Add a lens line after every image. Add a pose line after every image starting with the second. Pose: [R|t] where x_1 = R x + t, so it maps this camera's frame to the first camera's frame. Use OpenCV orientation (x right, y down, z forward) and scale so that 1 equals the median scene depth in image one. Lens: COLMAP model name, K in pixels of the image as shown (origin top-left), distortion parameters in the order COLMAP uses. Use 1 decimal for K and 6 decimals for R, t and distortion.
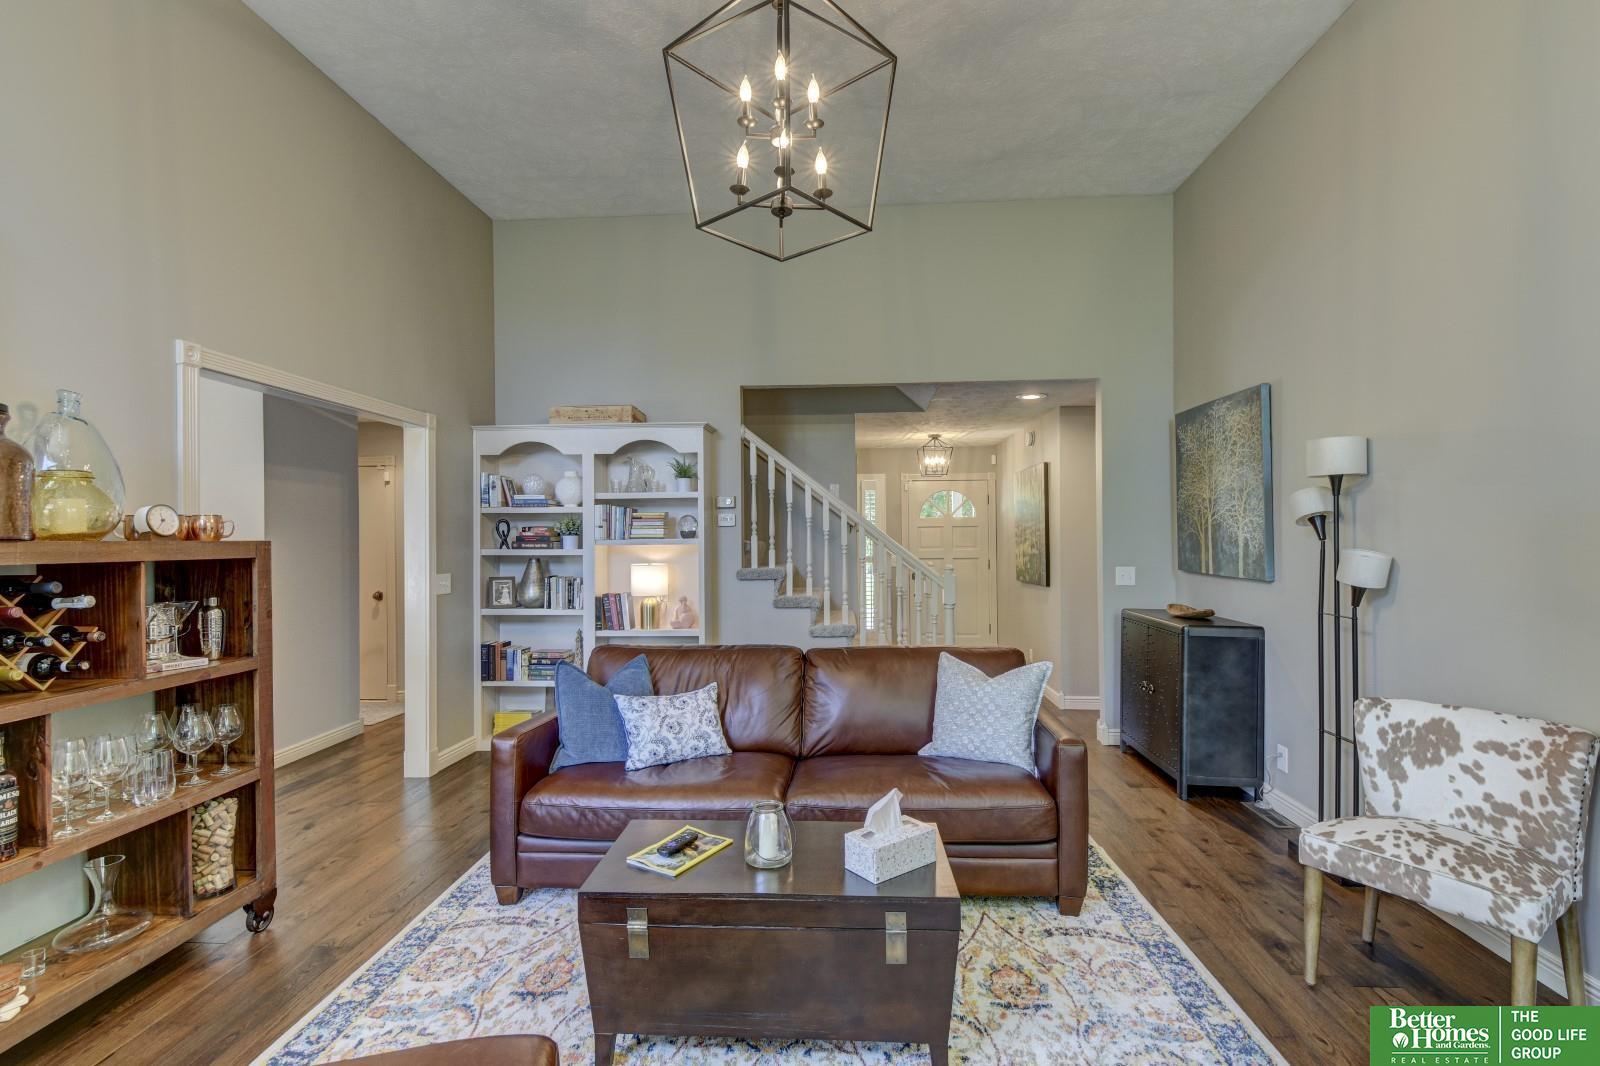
lens RADIAL K [[746.6, 0, 801.6], [0, 746.6, 530.6], [0, 0, 1]] dist [0.000781, -0.000039]
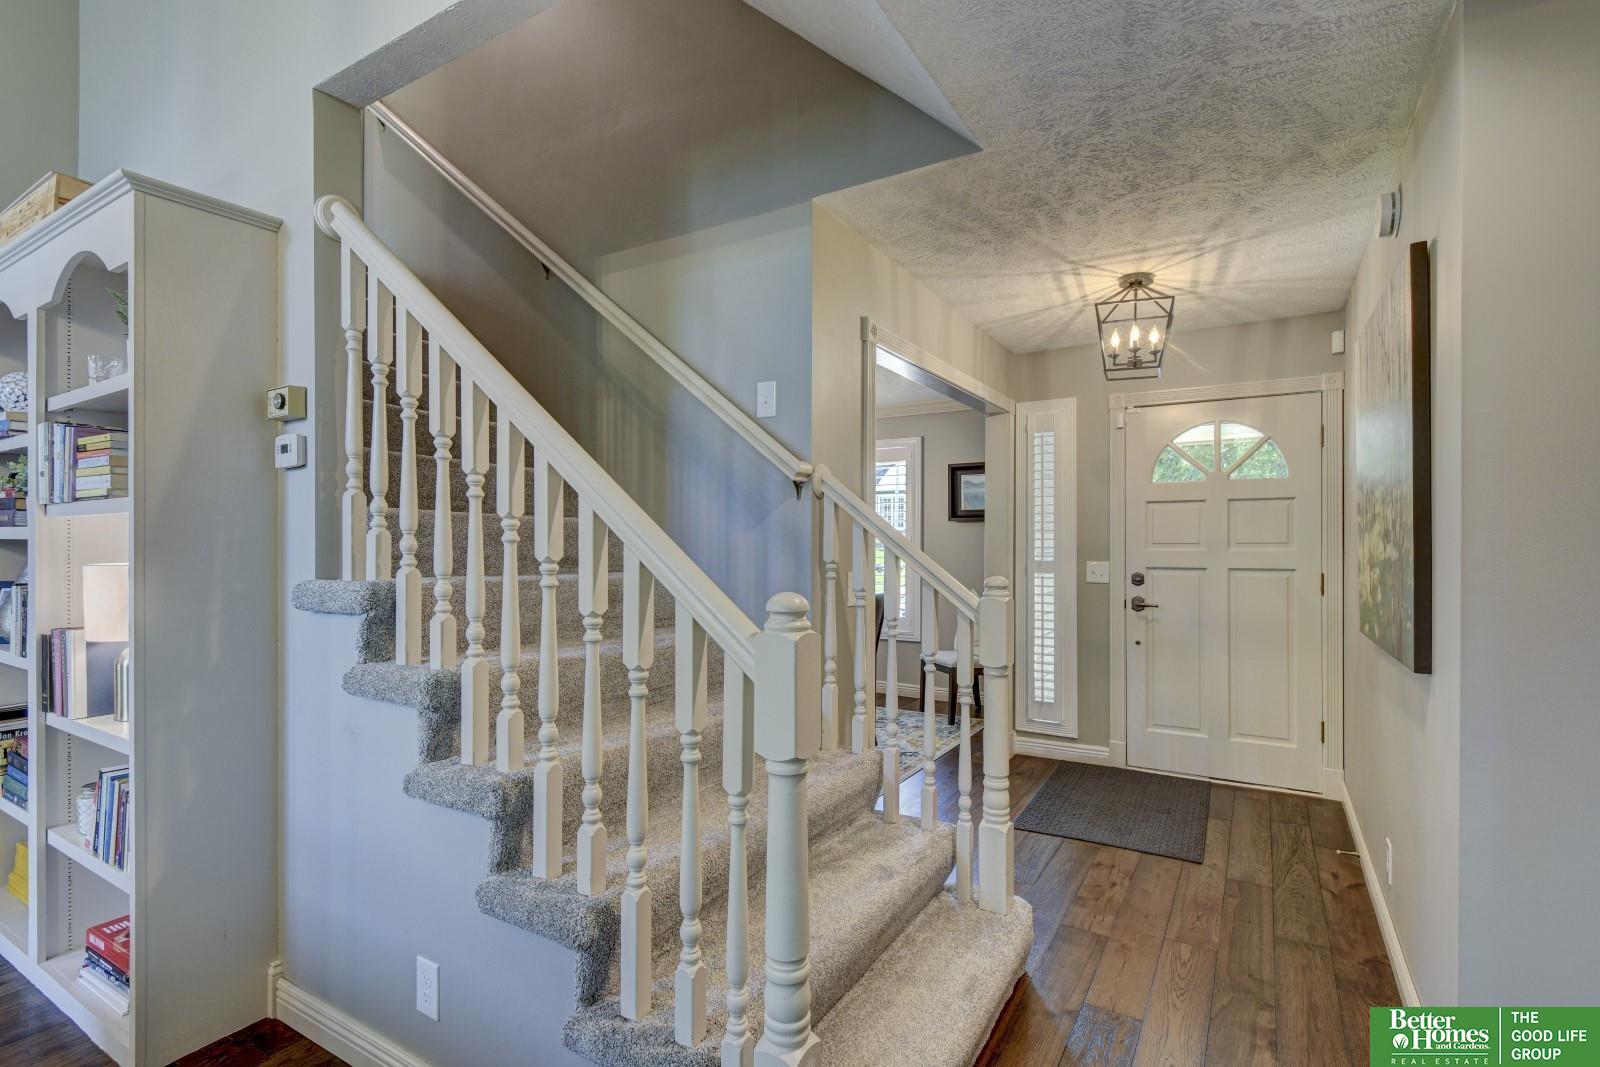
lens RADIAL K [[746.6, 0, 804.0], [0, 746.6, 536.9], [0, 0, 1]] dist [0.000781, -0.000039]
pose [[0.884434, 0.002839, -0.466657, 0.491360], [-0.002609, 0.999996, 0.001138, 0.043758], [0.466659, 0.000211, 0.884438, 1.264449]]
